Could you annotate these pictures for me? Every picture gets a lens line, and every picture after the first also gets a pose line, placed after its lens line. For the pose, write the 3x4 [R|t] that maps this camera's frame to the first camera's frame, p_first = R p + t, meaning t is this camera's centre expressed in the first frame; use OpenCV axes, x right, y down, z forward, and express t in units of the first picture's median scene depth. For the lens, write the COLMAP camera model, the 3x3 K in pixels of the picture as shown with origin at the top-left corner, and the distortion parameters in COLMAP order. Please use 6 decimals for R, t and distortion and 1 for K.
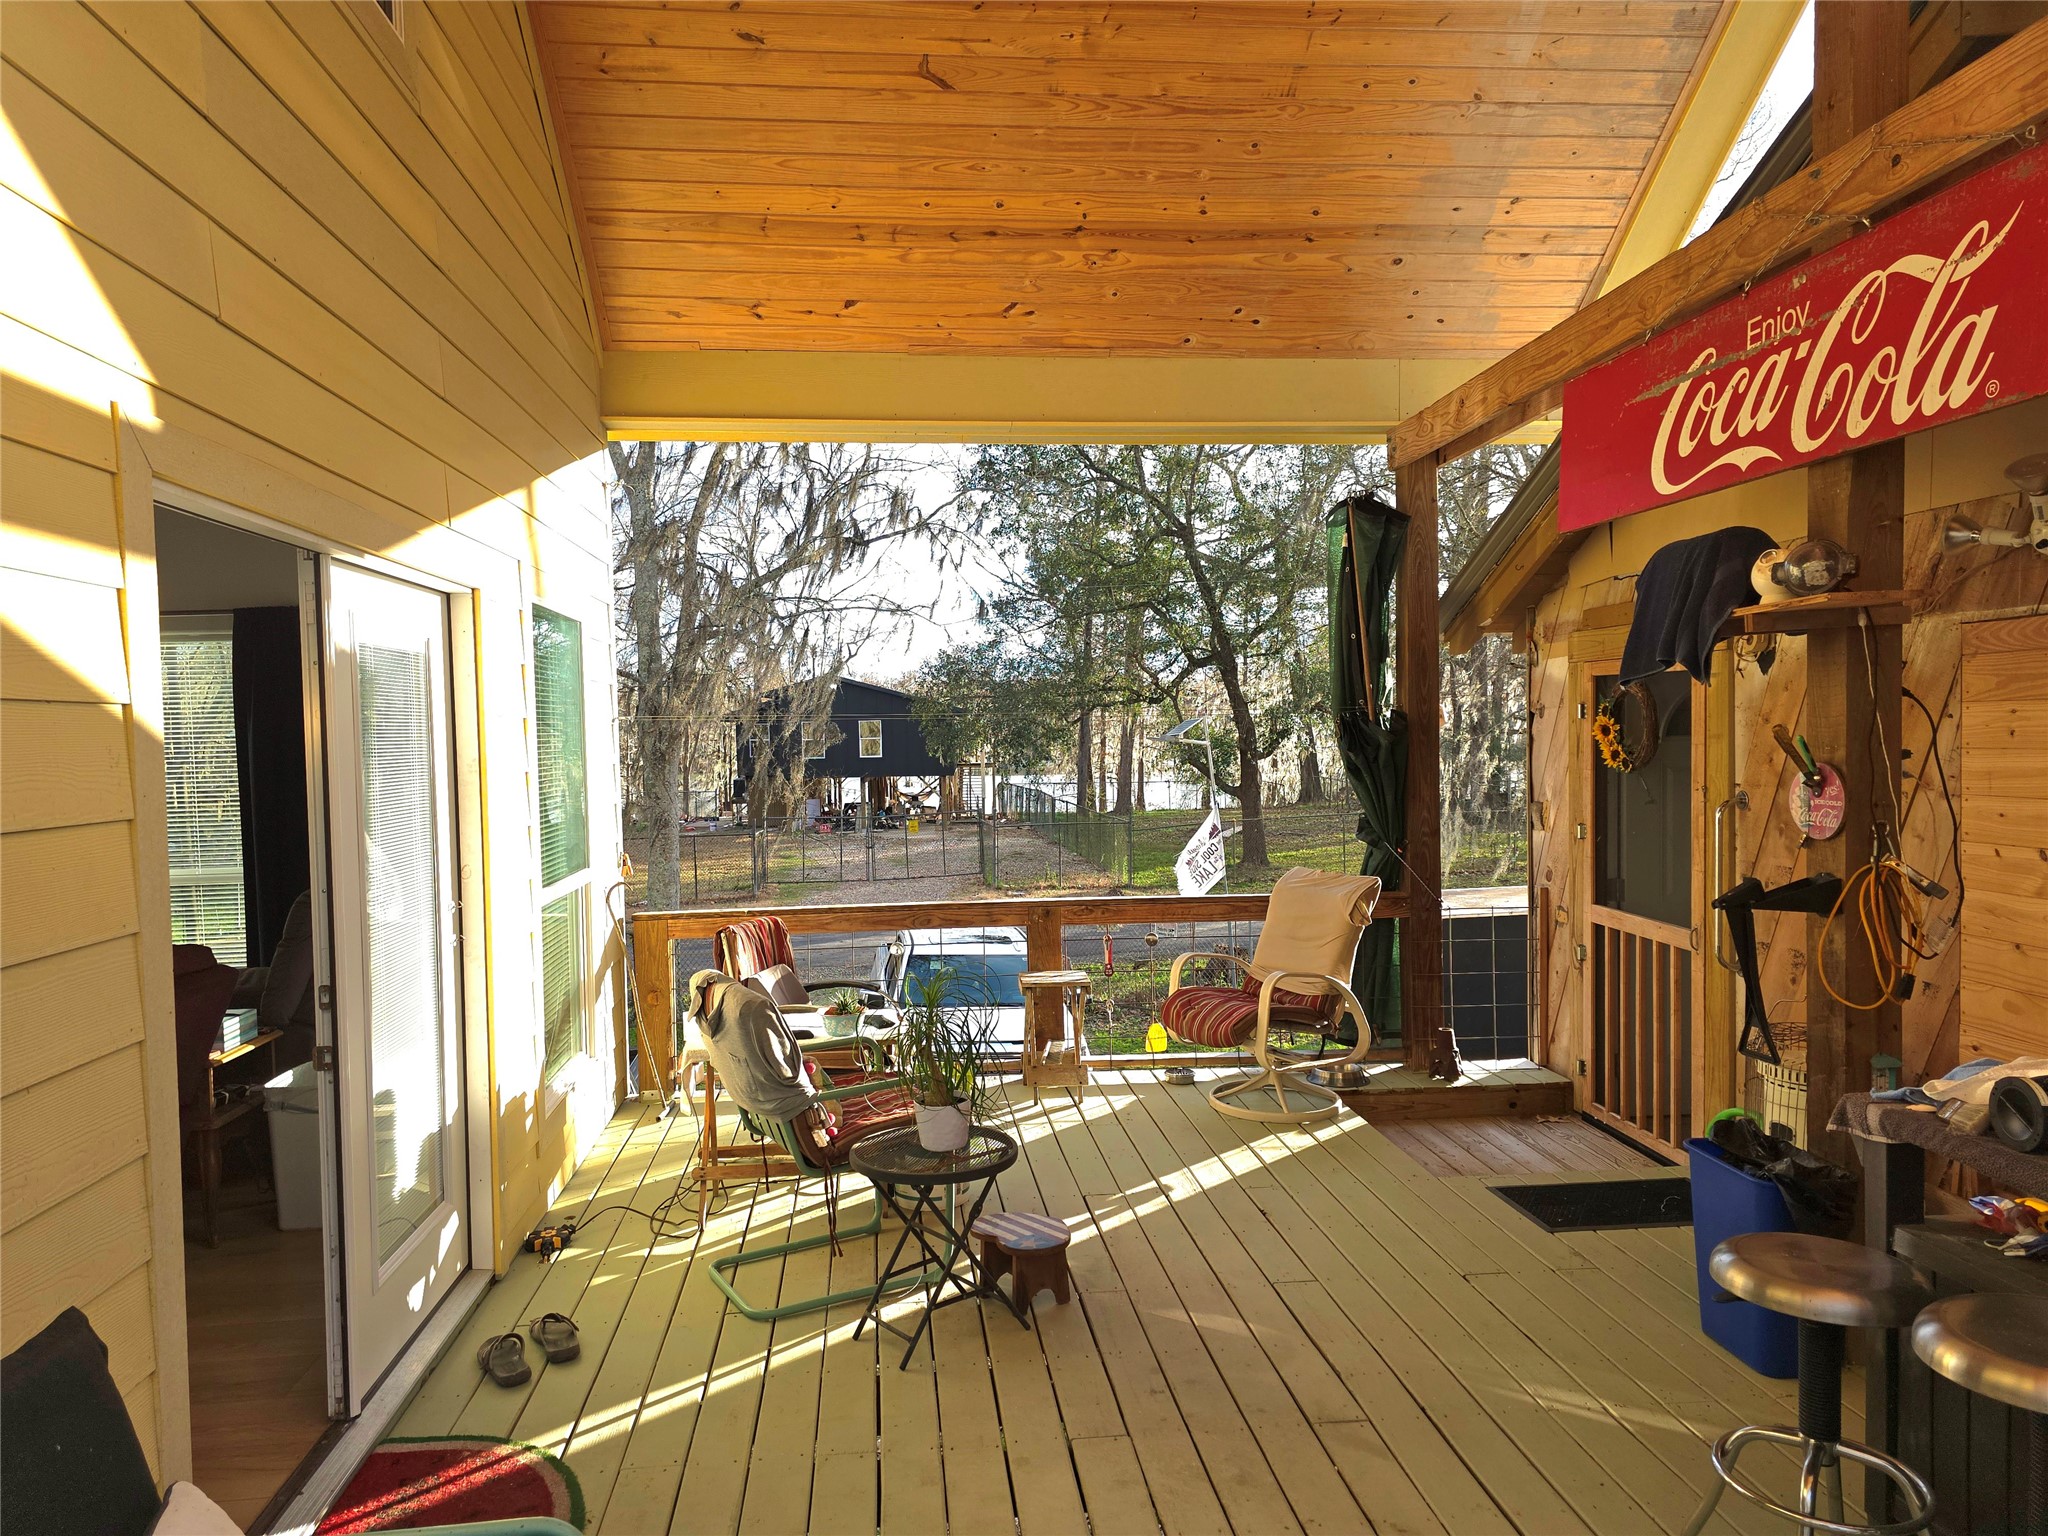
lens RADIAL K [[1378.4, 0, 1006.5], [0, 1378.4, 775.7], [0, 0, 1]] dist [0.037943, -0.029232]
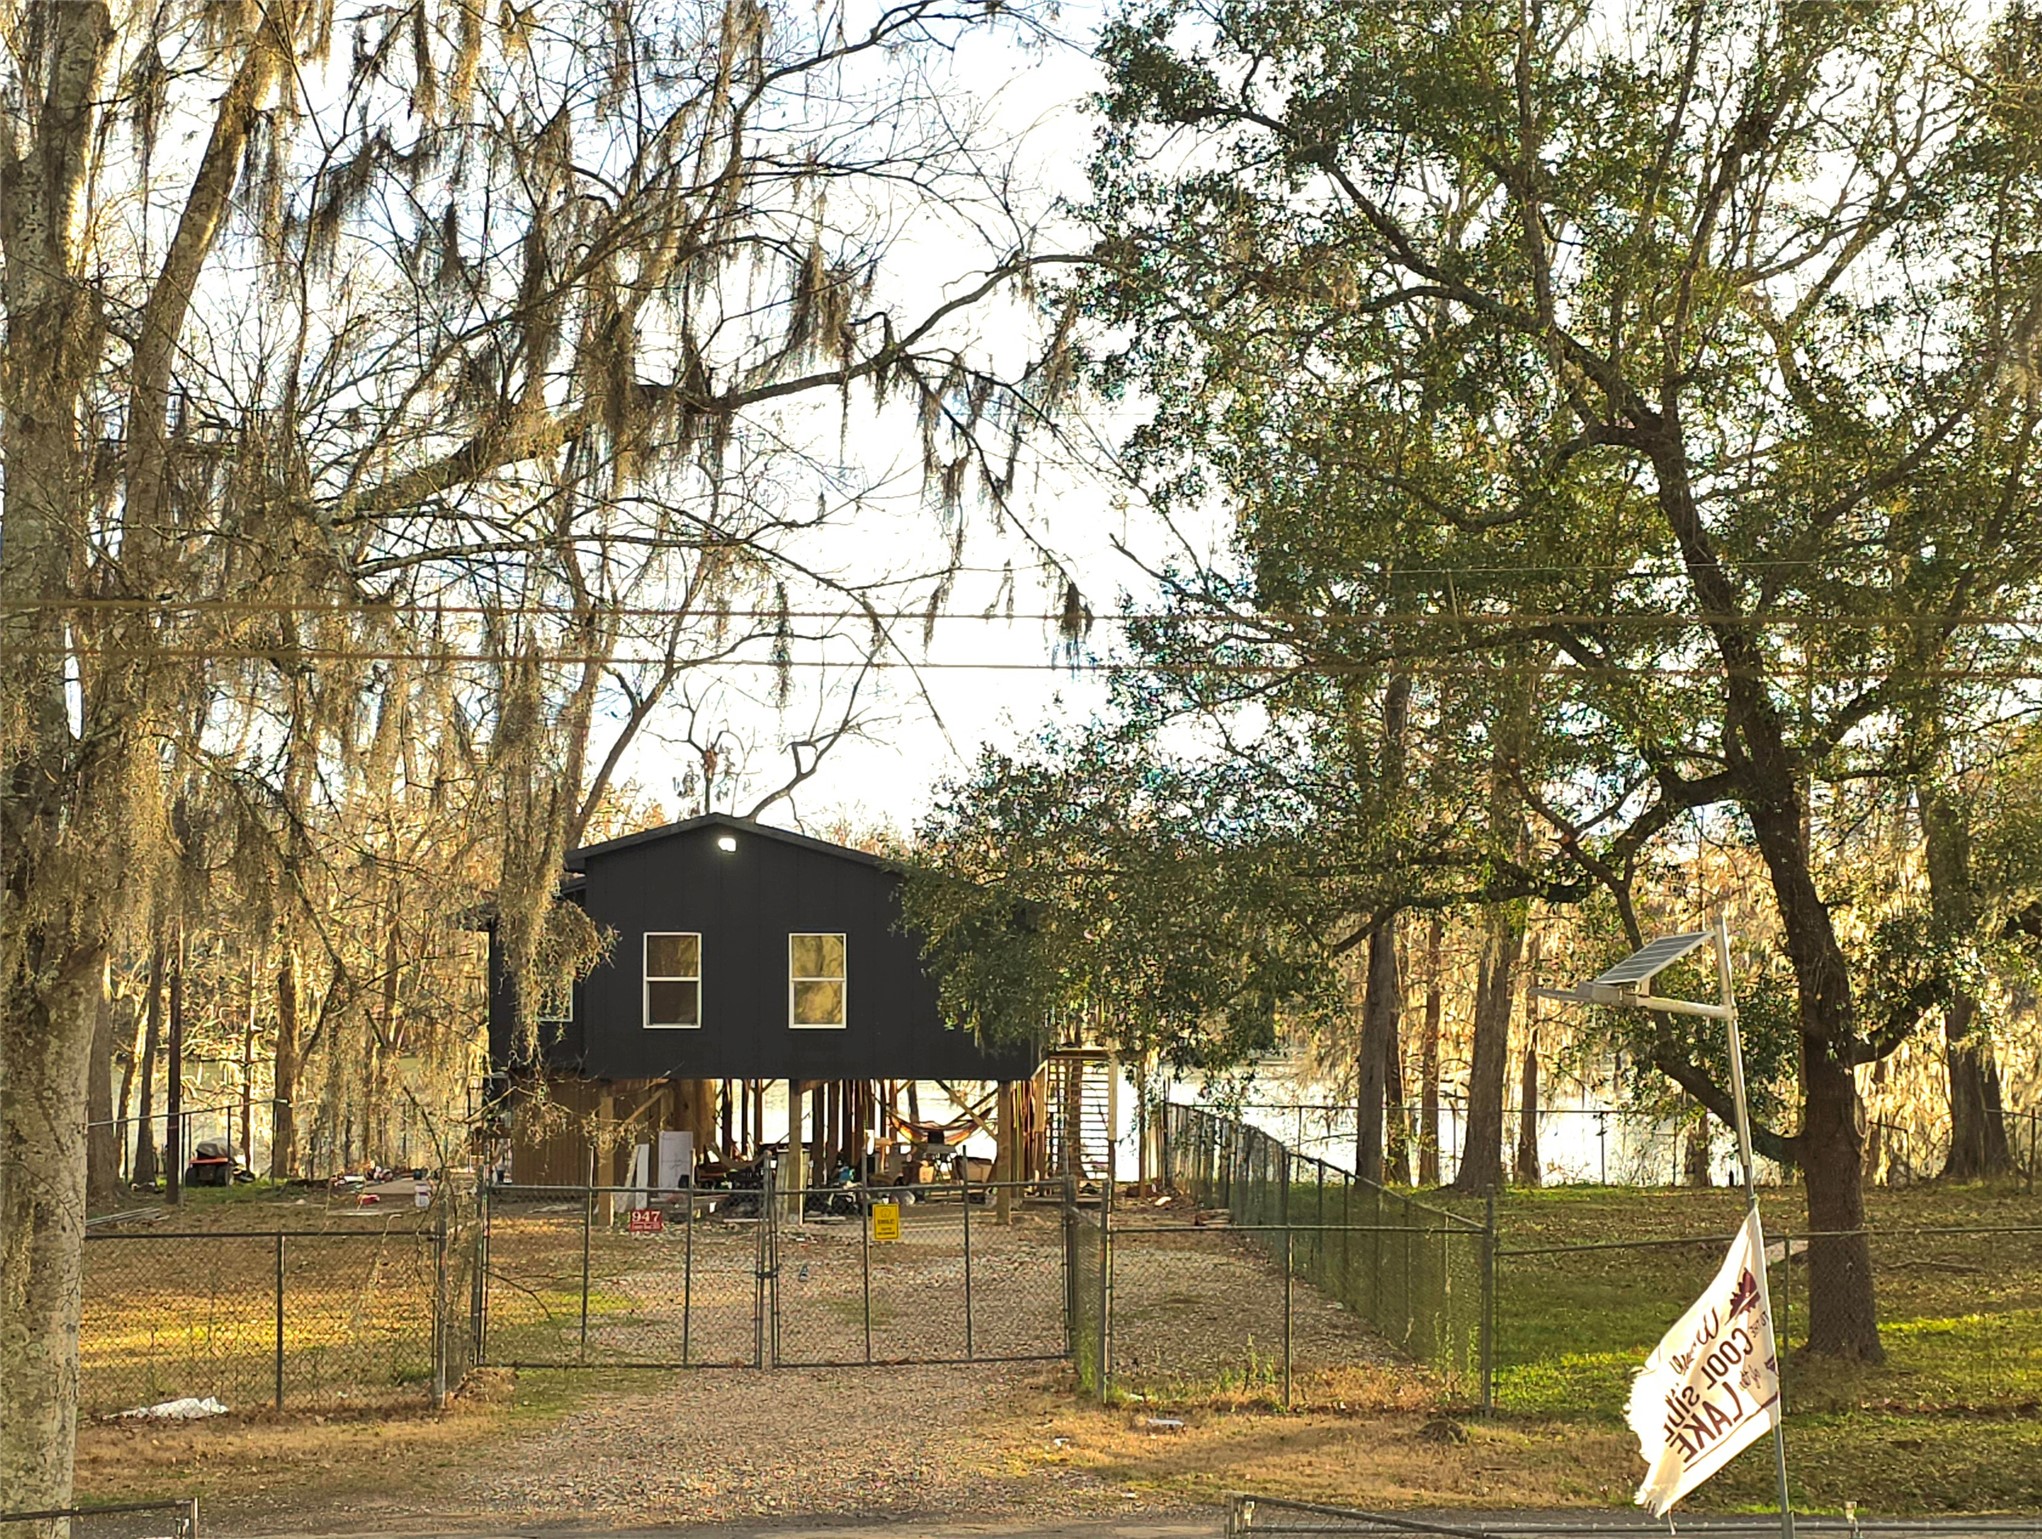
lens RADIAL K [[2710.6, 0, 1022.8], [0, 2710.6, 964.2], [0, 0, 1]] dist [0.147633, -0.829827]
pose [[0.995360, 0.023755, -0.093240, 0.031825], [-0.027294, 0.998947, -0.036868, -0.005350], [0.092266, 0.039242, 0.994961, 0.268324]]
